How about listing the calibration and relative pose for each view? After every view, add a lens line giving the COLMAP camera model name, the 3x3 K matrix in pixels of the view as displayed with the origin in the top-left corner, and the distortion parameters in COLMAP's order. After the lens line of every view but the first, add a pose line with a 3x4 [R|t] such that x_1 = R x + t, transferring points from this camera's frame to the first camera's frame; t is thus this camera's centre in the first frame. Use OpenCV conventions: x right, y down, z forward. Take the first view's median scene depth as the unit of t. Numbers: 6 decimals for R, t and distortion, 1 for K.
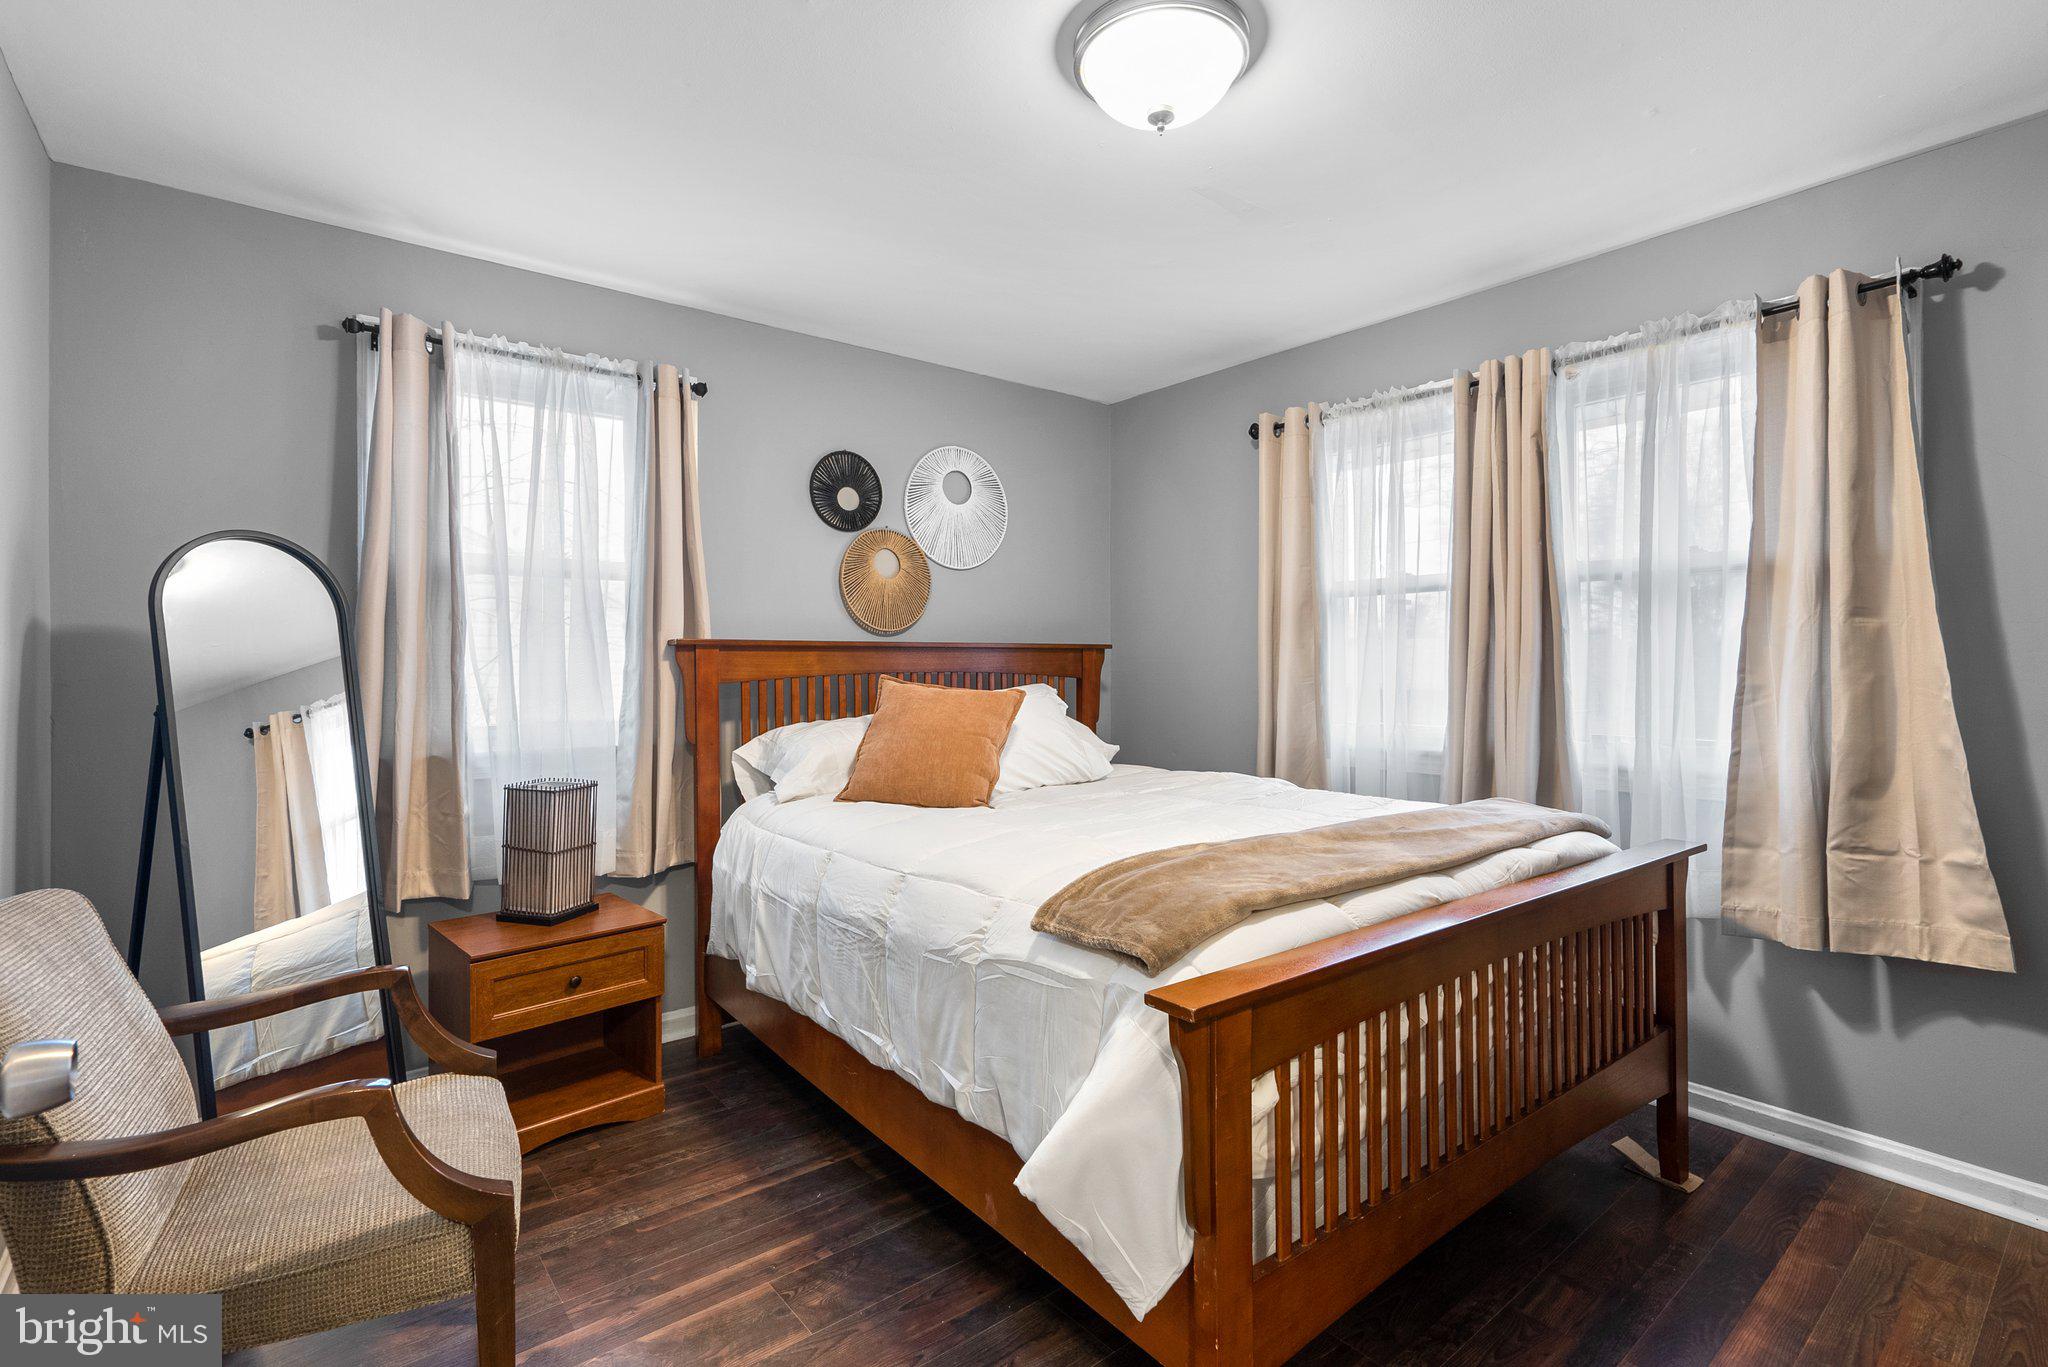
lens RADIAL K [[913.3, 0, 1014.2], [0, 913.3, 669.1], [0, 0, 1]] dist [0.001670, 0.000796]
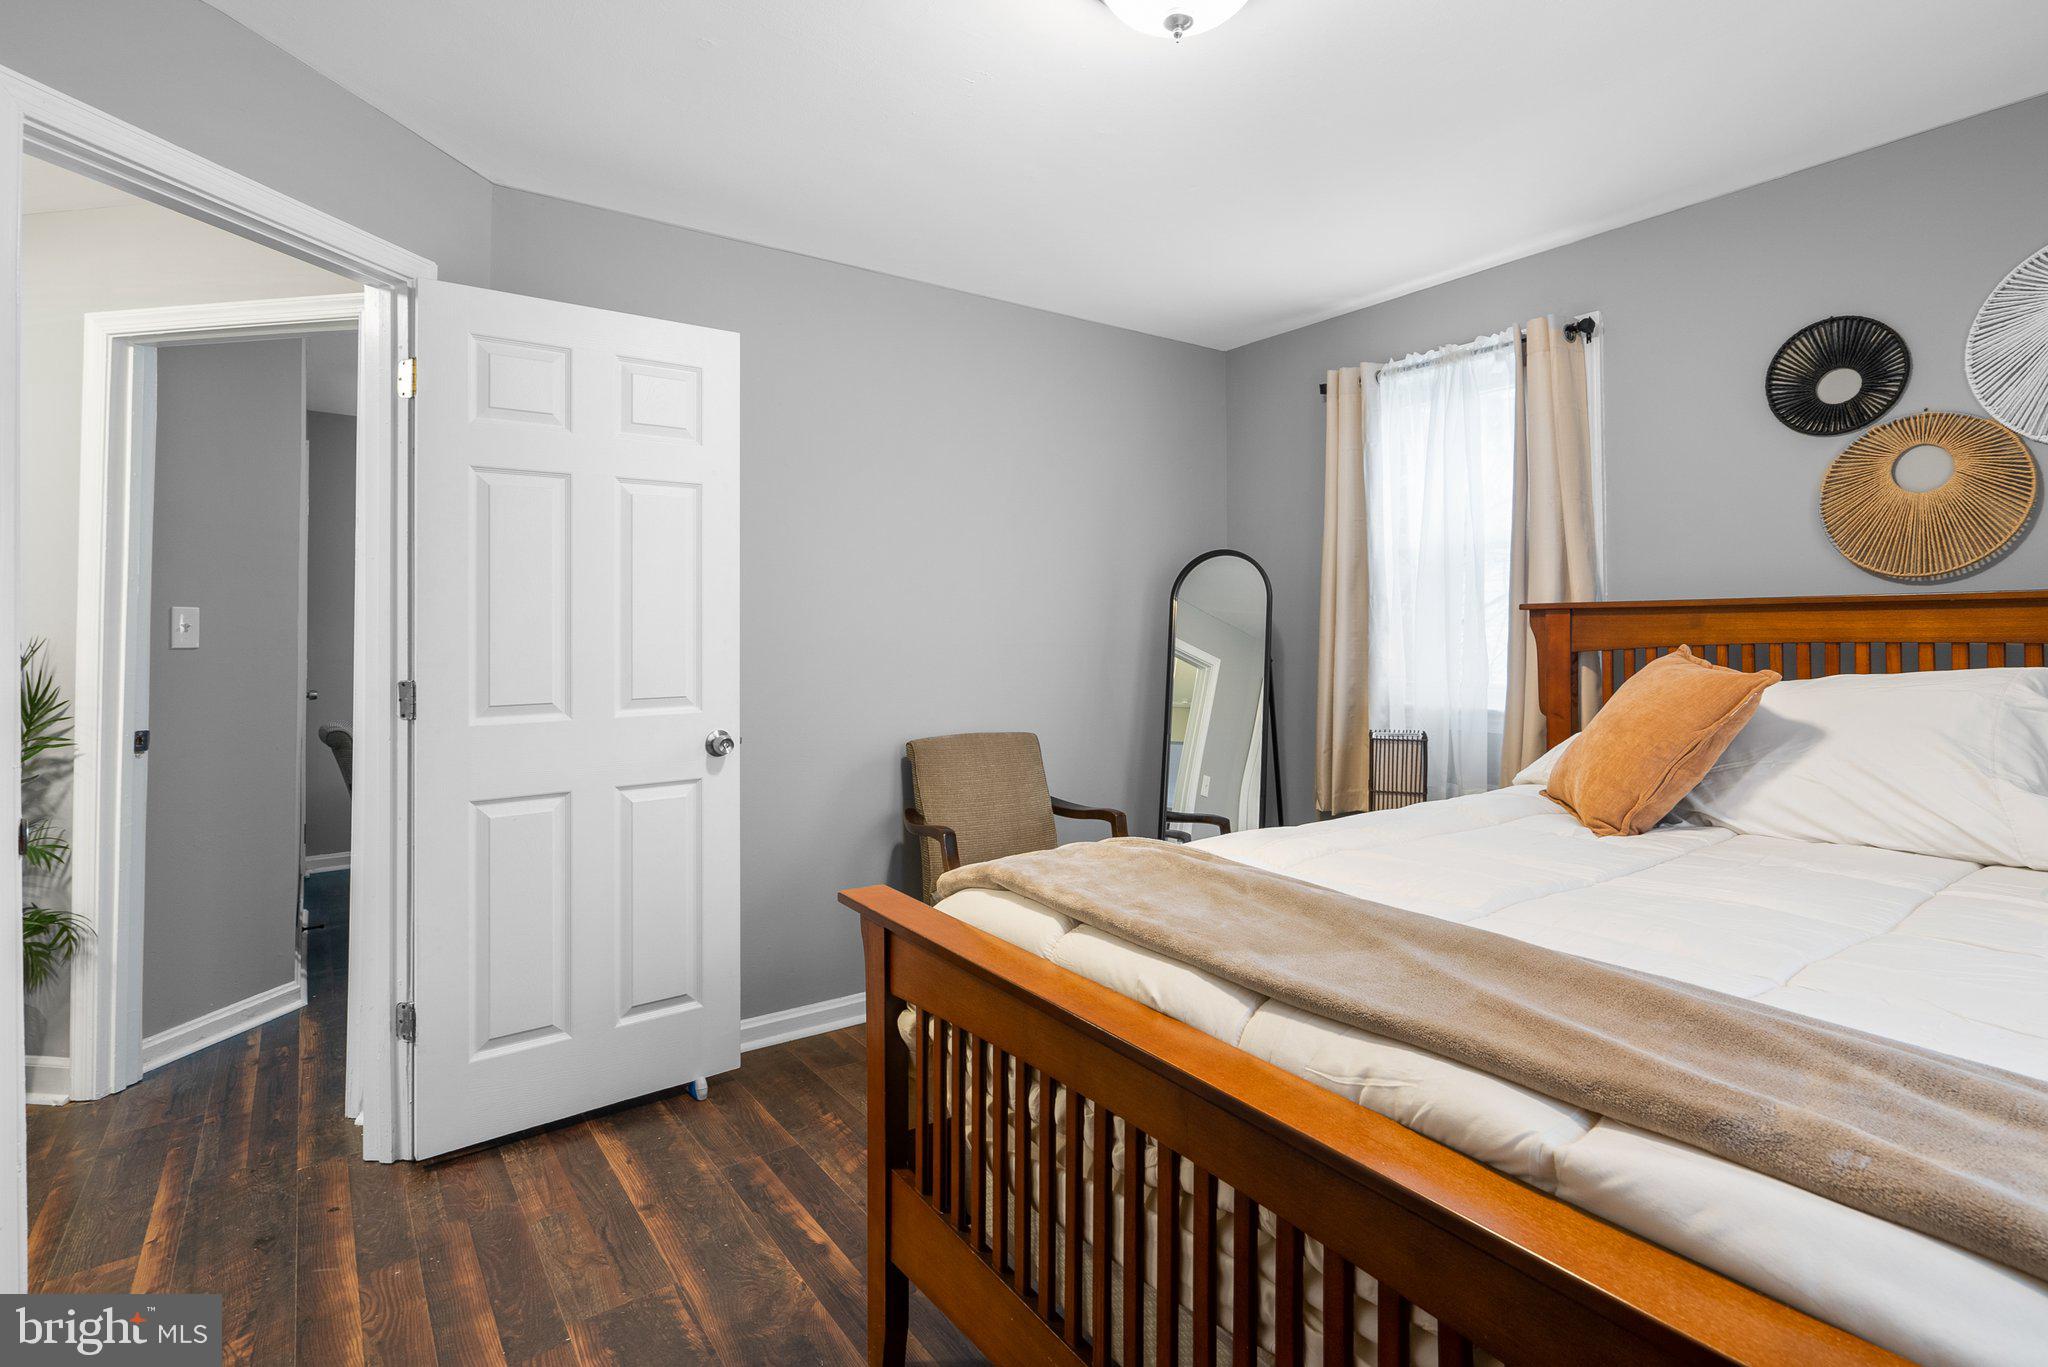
lens RADIAL K [[988.4, 0, 1049.2], [0, 988.4, 641.5], [0, 0, 1]] dist [-0.003184, 0.000520]
pose [[-0.017839, 0.013801, -0.999746, 0.662637], [-0.005742, 0.999887, 0.013905, -0.002399], [0.999824, 0.005989, -0.017758, 0.488764]]
